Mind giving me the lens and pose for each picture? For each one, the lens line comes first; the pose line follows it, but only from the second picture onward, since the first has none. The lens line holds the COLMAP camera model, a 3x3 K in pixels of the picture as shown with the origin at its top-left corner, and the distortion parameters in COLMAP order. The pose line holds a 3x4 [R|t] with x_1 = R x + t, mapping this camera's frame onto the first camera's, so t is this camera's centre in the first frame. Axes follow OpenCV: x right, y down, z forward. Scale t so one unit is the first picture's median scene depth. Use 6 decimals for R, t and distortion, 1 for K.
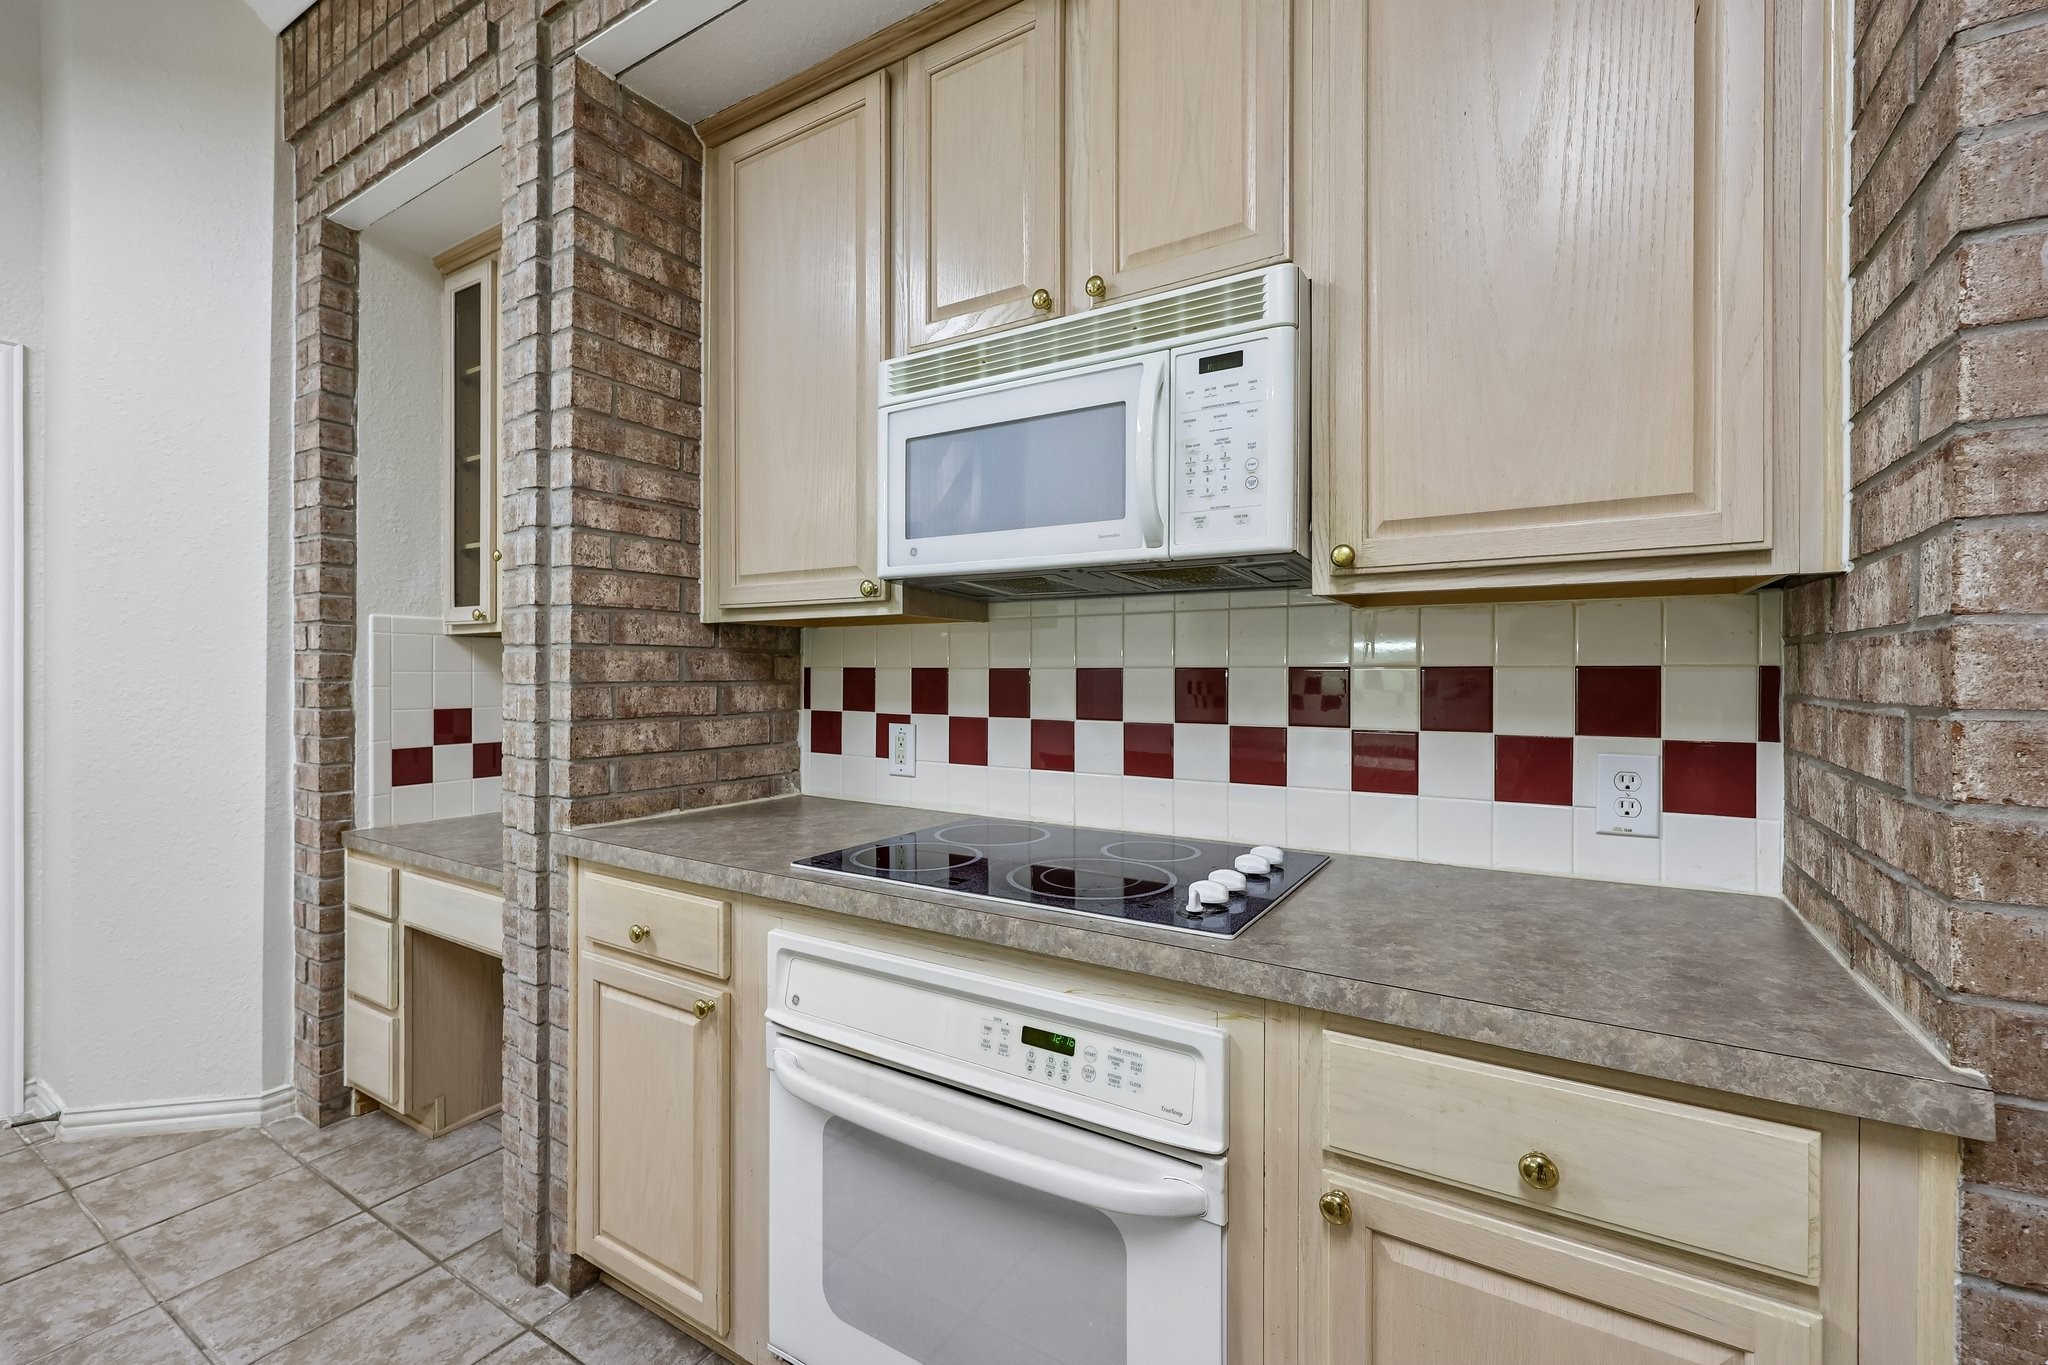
lens RADIAL K [[865.0, 0, 1021.9], [0, 865.0, 674.0], [0, 0, 1]] dist [0.000244, 0.000409]
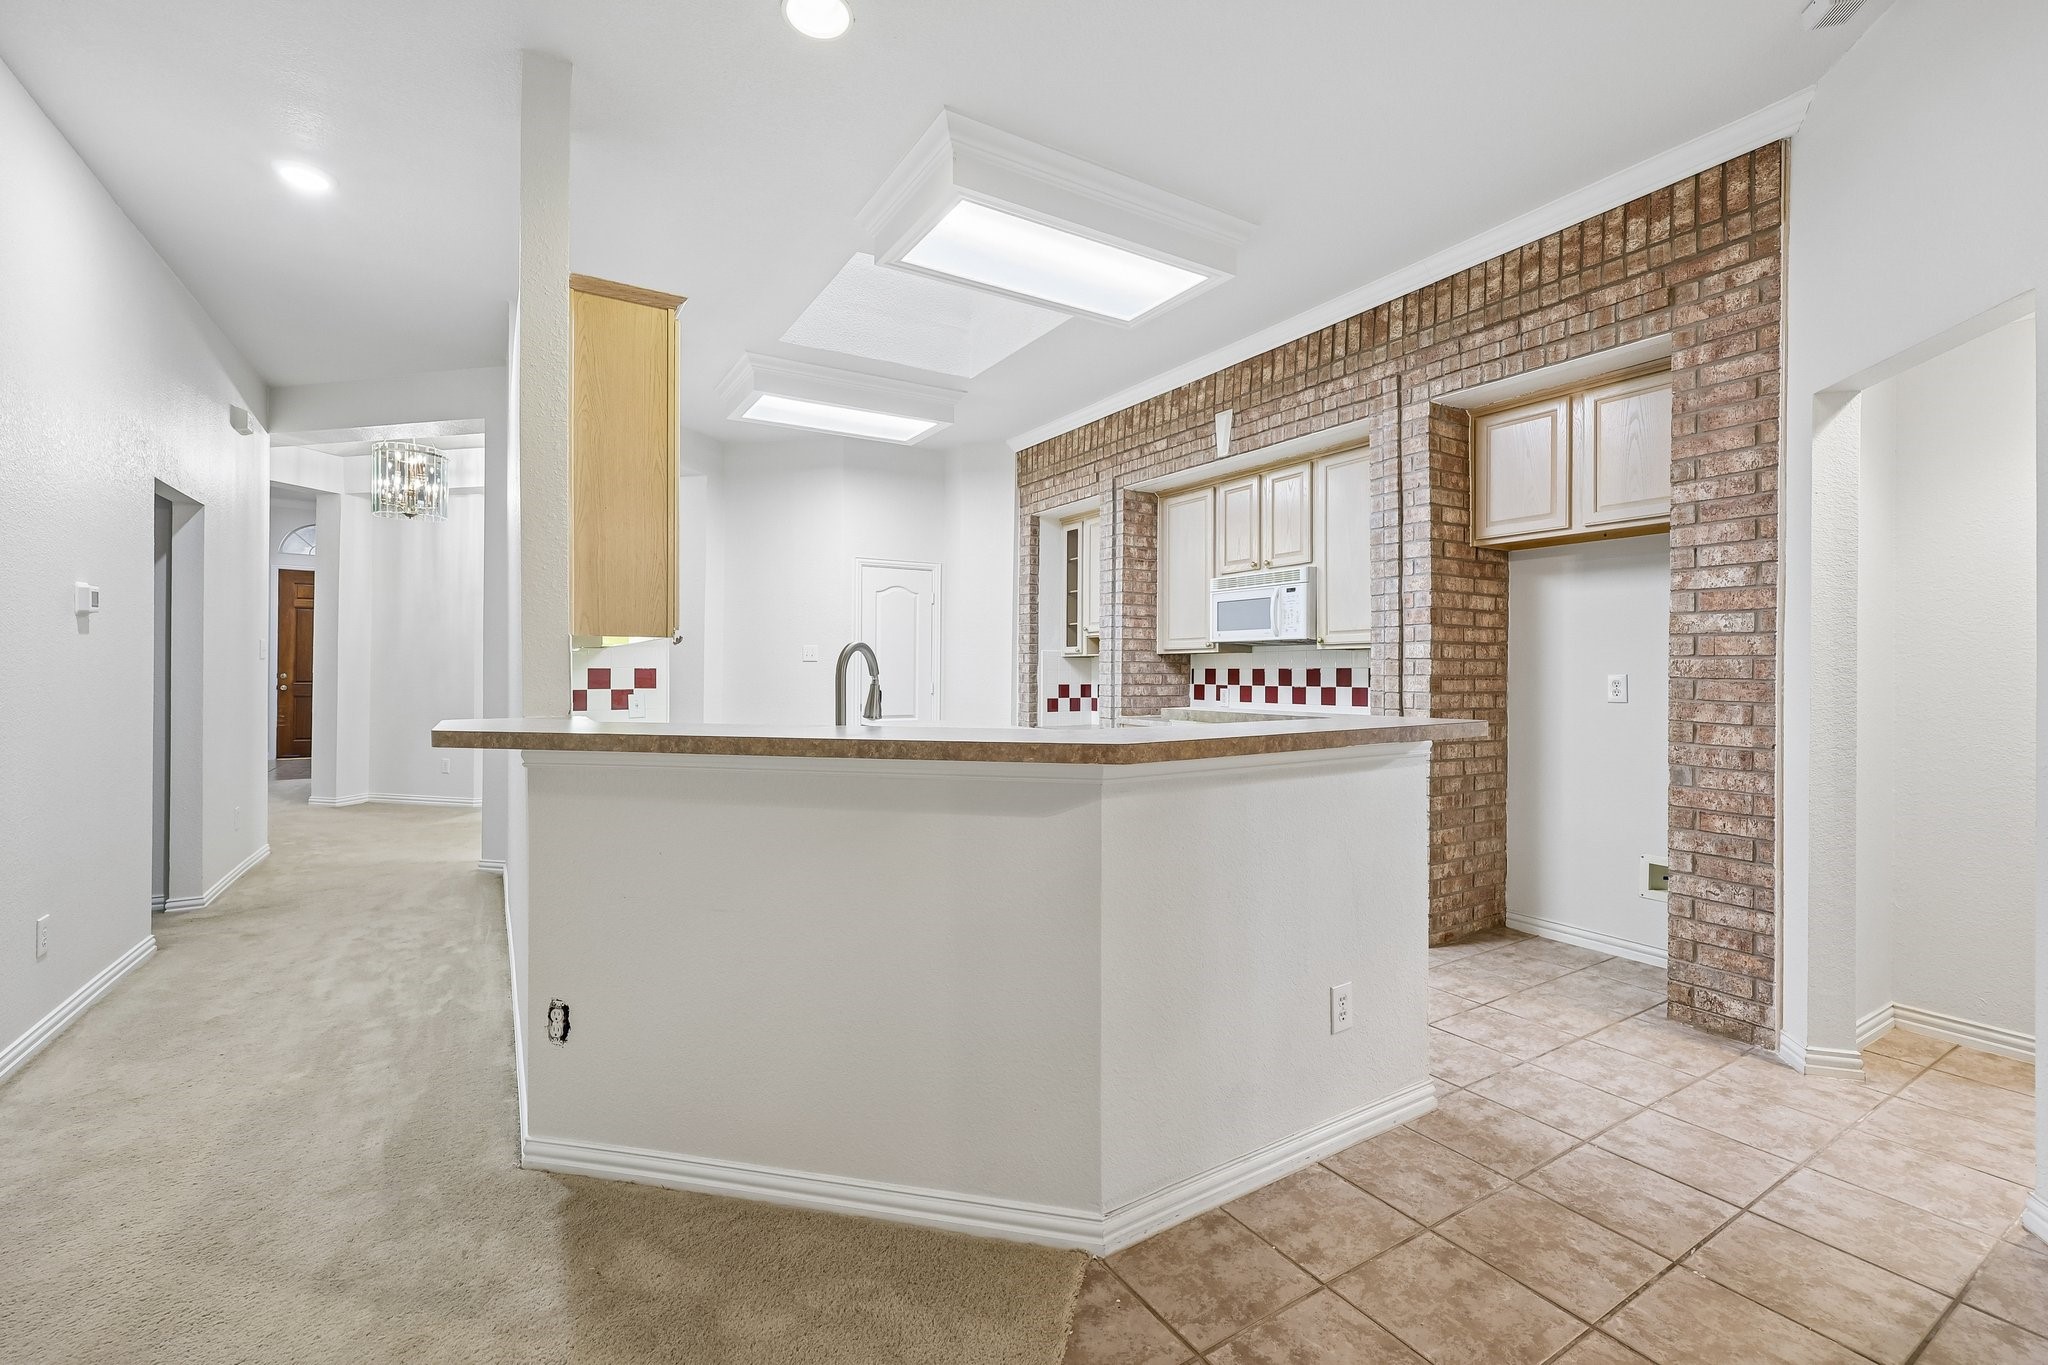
lens RADIAL K [[865.0, 0, 1026.3], [0, 865.0, 674.5], [0, 0, 1]] dist [0.000244, 0.000409]
pose [[0.893727, 0.001198, -0.448609, 0.601363], [-0.002392, 0.999995, -0.002095, 0.020569], [0.448604, 0.002946, 0.893726, -1.990574]]
